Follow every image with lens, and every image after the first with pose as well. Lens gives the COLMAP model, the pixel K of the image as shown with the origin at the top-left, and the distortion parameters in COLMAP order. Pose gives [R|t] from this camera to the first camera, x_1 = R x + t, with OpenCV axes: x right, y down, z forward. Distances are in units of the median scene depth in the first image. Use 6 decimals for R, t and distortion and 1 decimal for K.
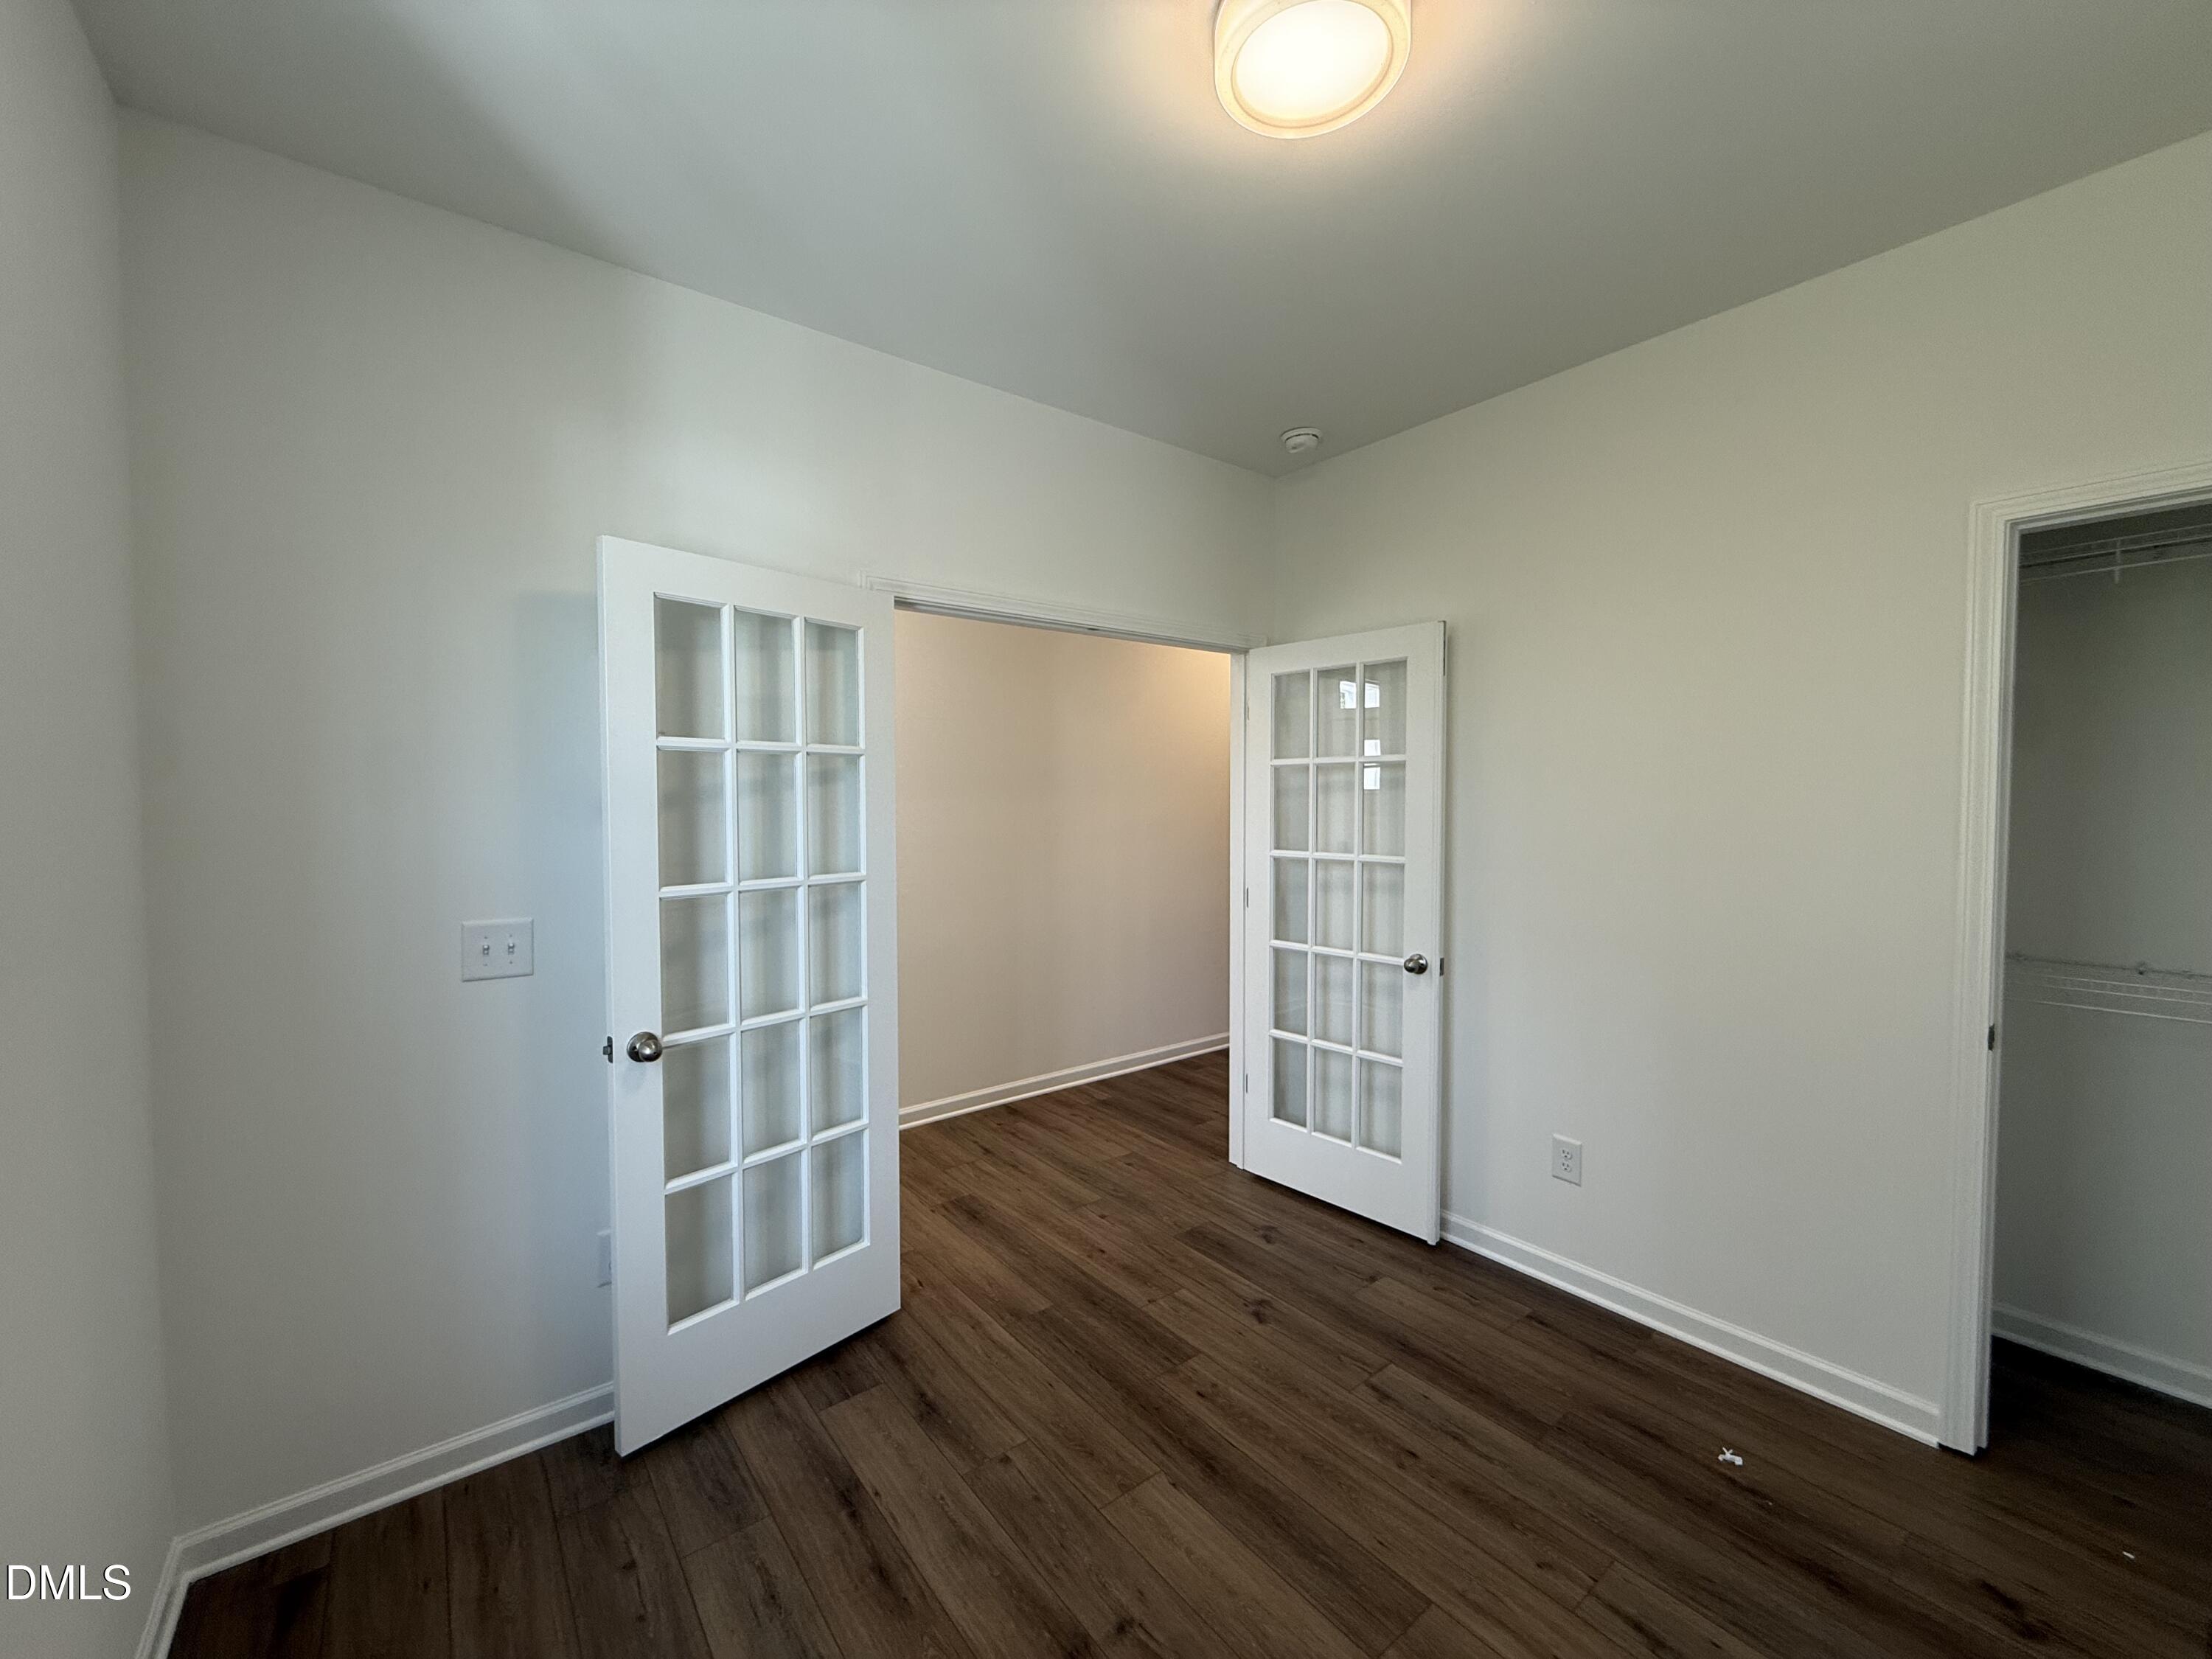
lens RADIAL K [[893.6, 0, 1101.3], [0, 893.6, 822.7], [0, 0, 1]] dist [0.001576, 0.000909]
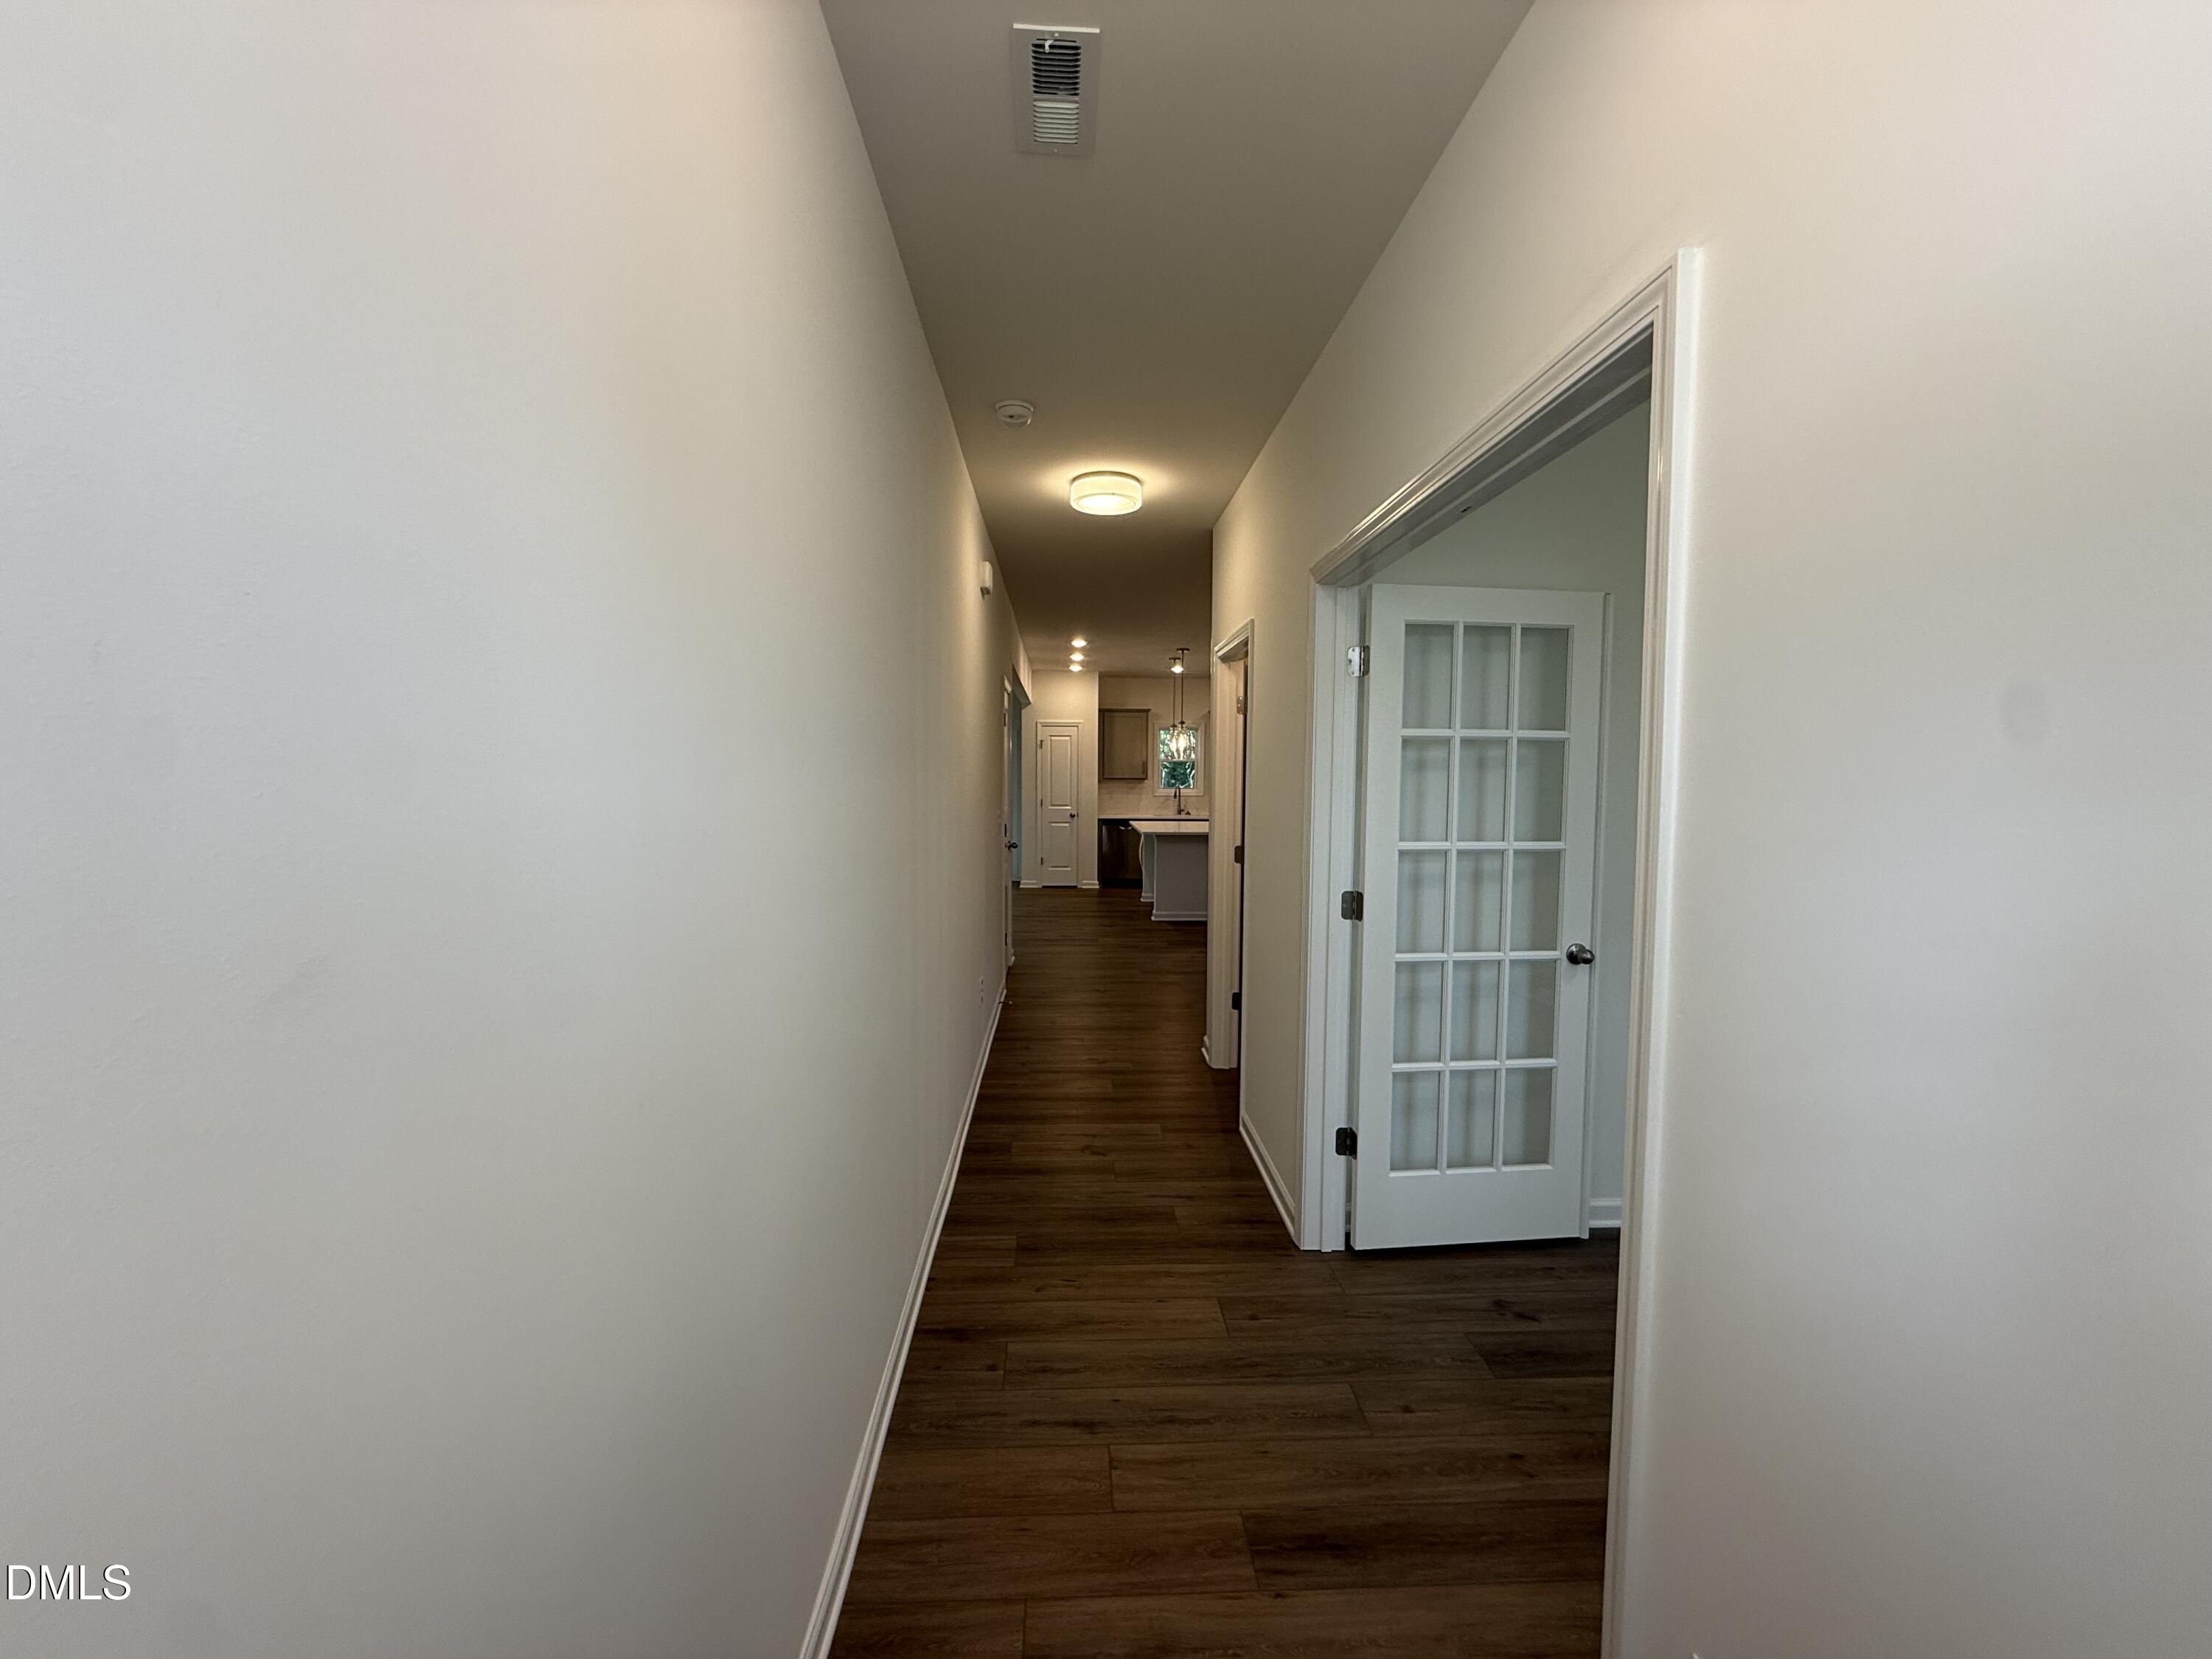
lens RADIAL K [[877.2, 0, 1106.0], [0, 877.2, 829.5], [0, 0, 1]] dist [0.000231, 0.000286]
pose [[0.578290, -0.041518, 0.814774, -0.682780], [0.016707, 0.999097, 0.039053, -0.018288], [-0.815660, -0.008972, 0.578462, 0.866578]]
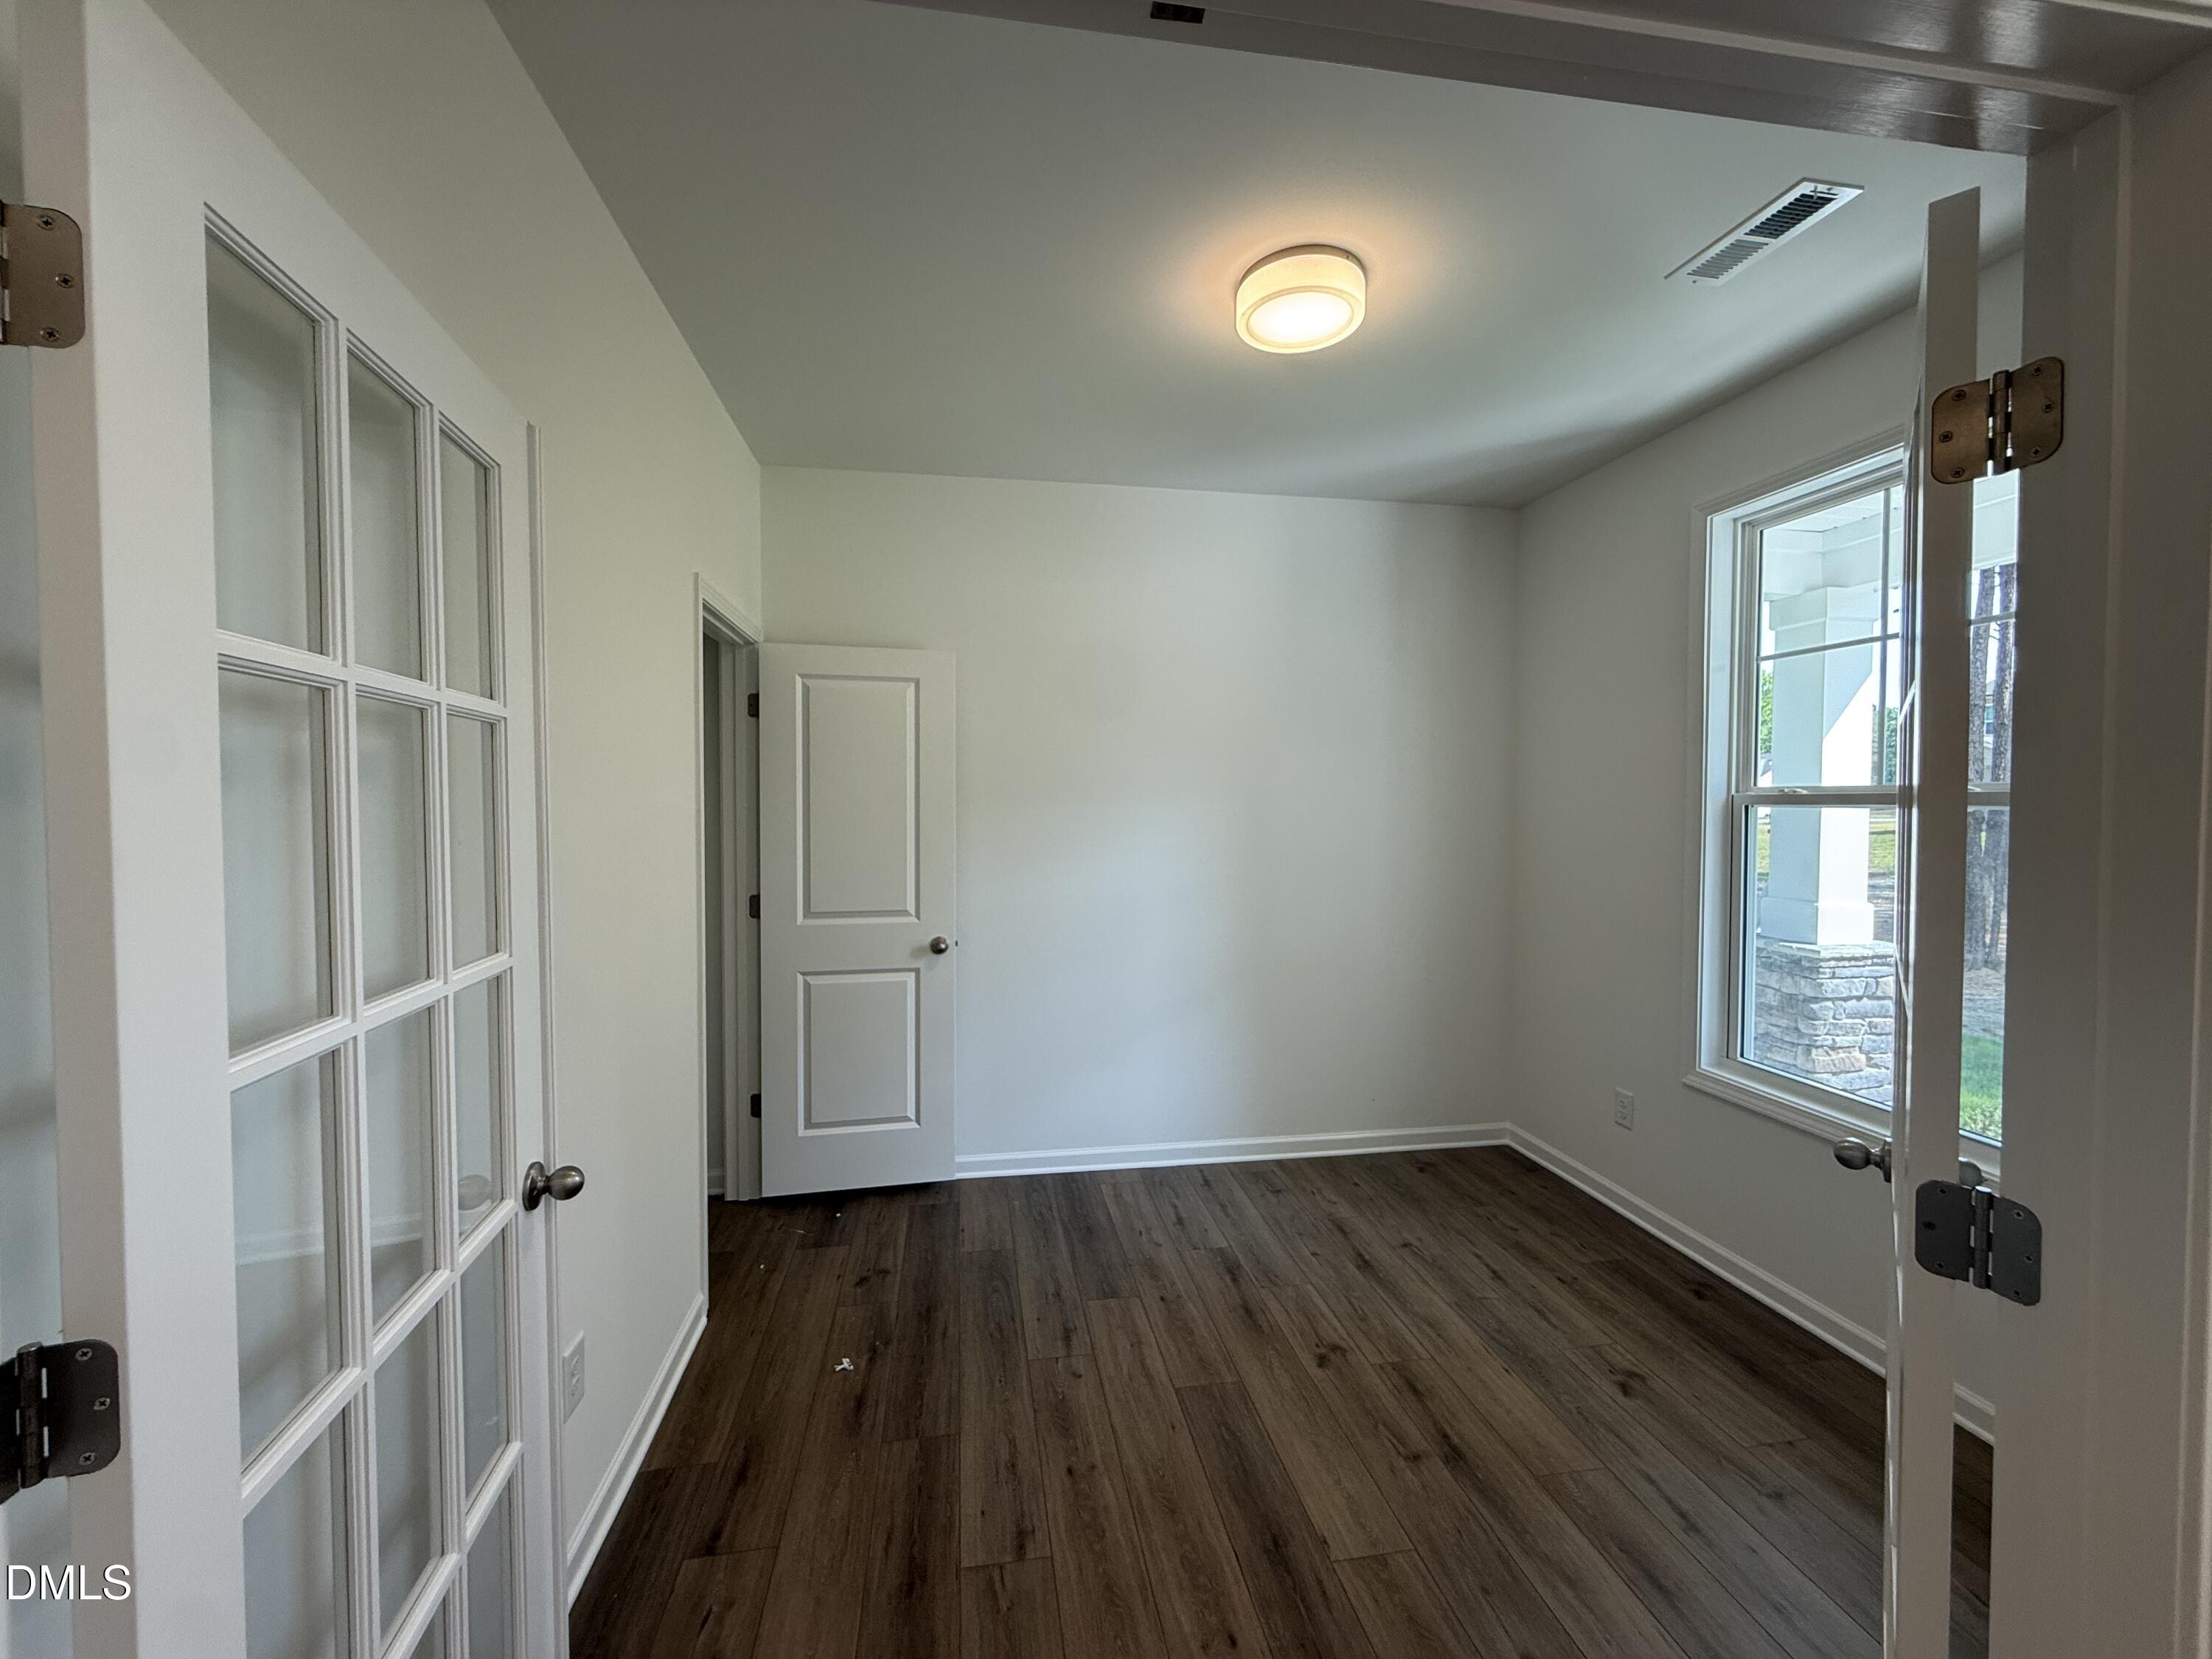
lens RADIAL K [[893.6, 0, 1101.3], [0, 893.6, 822.7], [0, 0, 1]] dist [0.001576, 0.000909]
pose [[-0.878514, -0.009472, 0.477622, -0.099483], [0.015683, 0.998693, 0.048654, -0.036724], [-0.477459, 0.050234, -0.877217, 1.240986]]
